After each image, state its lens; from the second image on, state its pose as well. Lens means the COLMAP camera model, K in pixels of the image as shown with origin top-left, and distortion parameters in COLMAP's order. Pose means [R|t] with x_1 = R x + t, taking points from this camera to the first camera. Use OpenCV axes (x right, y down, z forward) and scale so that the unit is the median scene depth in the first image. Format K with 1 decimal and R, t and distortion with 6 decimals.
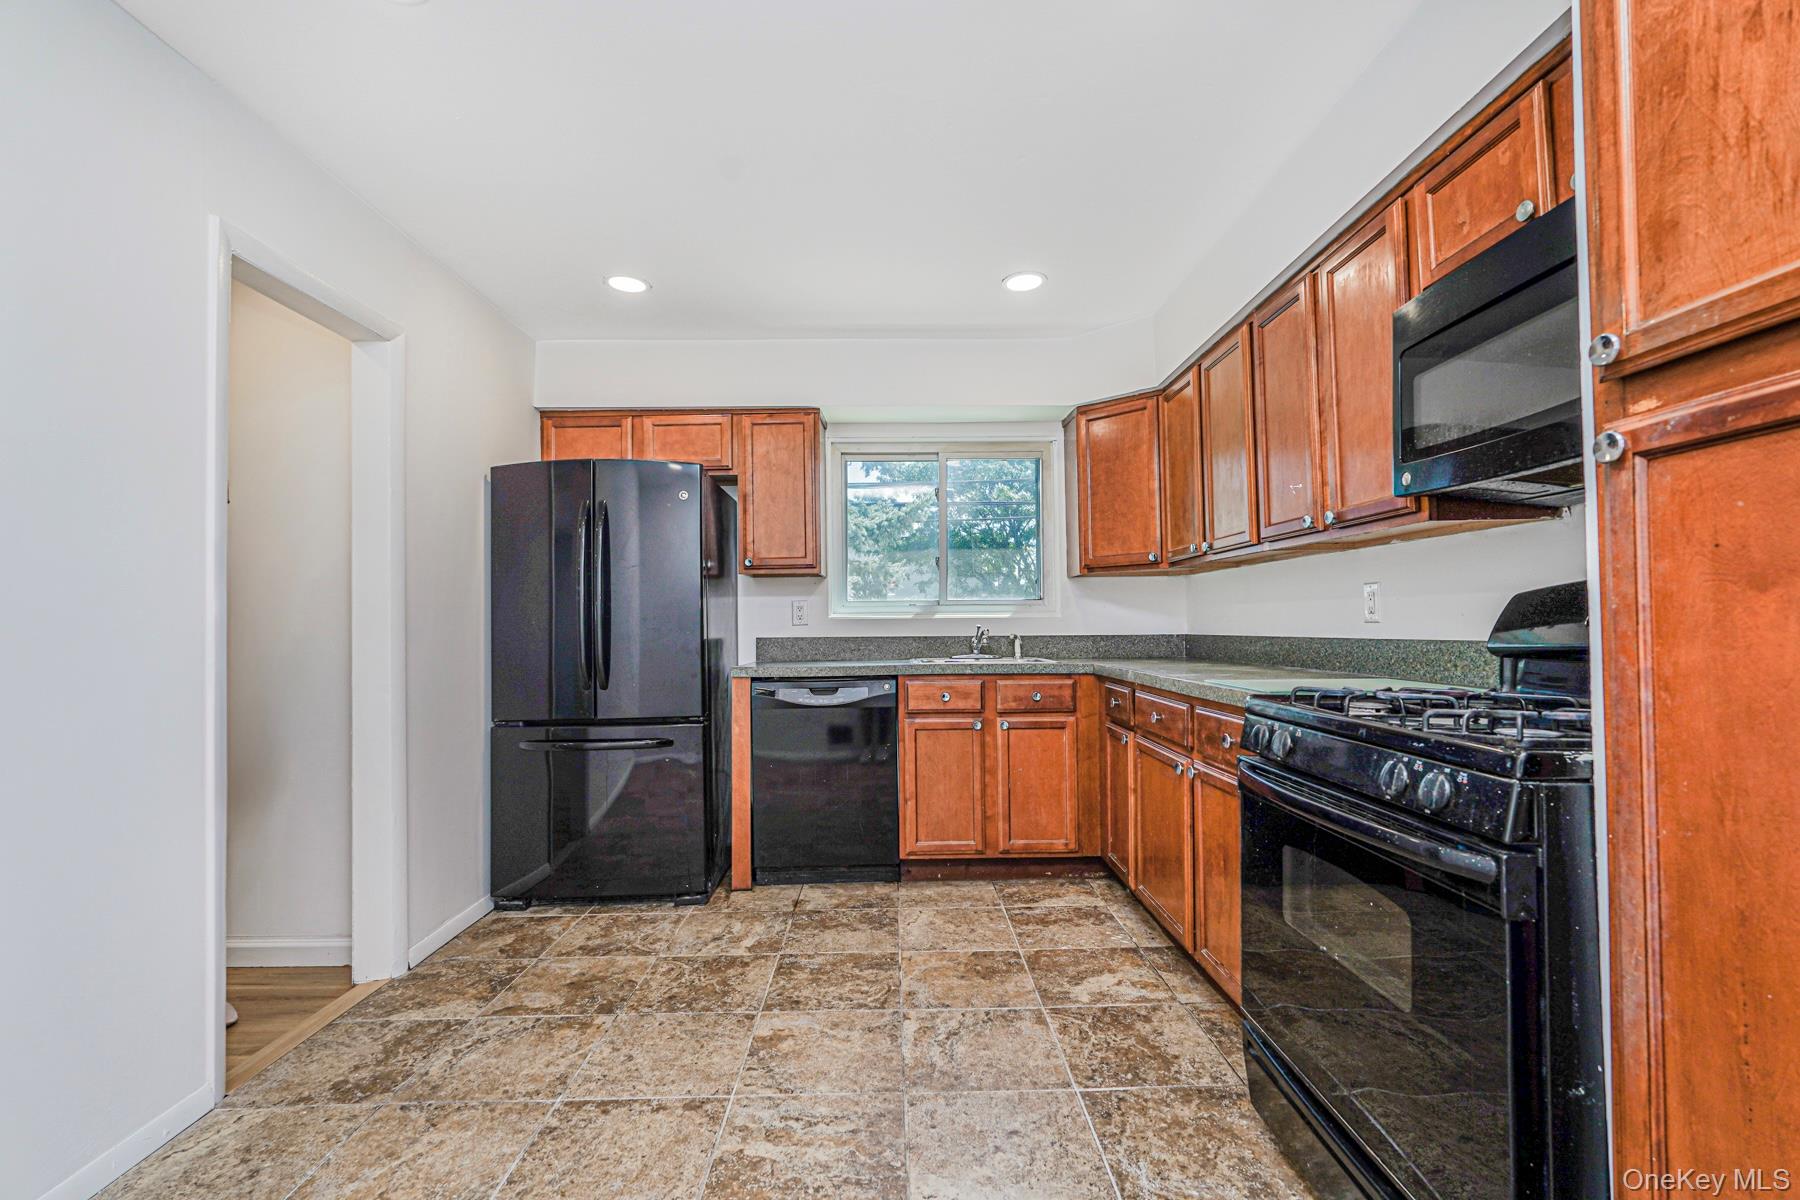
lens RADIAL K [[792.8, 0, 904.2], [0, 792.8, 604.4], [0, 0, 1]] dist [-0.016162, 0.008973]
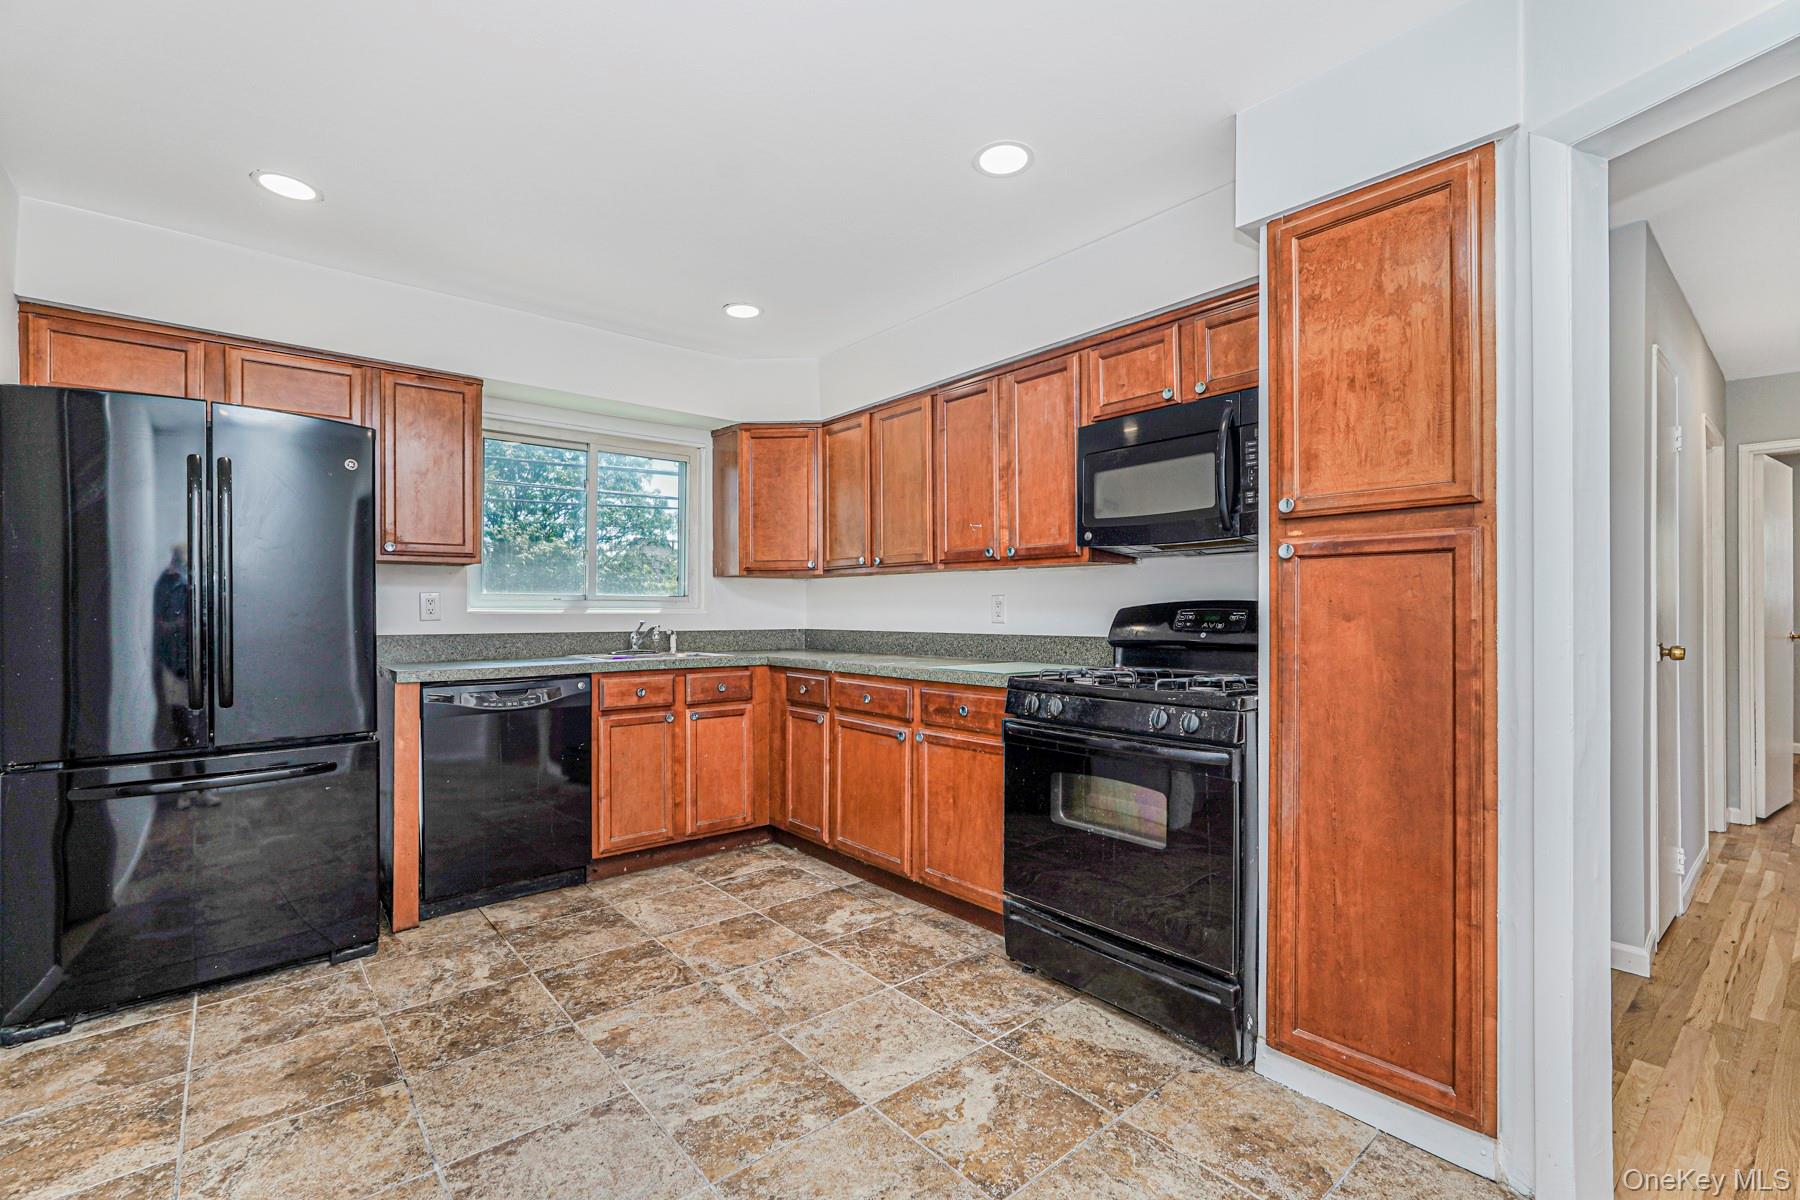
lens RADIAL K [[792.8, 0, 902.5], [0, 792.8, 606.4], [0, 0, 1]] dist [-0.016162, 0.008973]
pose [[0.773357, 0.011904, 0.633858, -0.442033], [-0.023627, 0.999670, 0.010053, -0.016549], [-0.633530, -0.022751, 0.773384, 0.000314]]
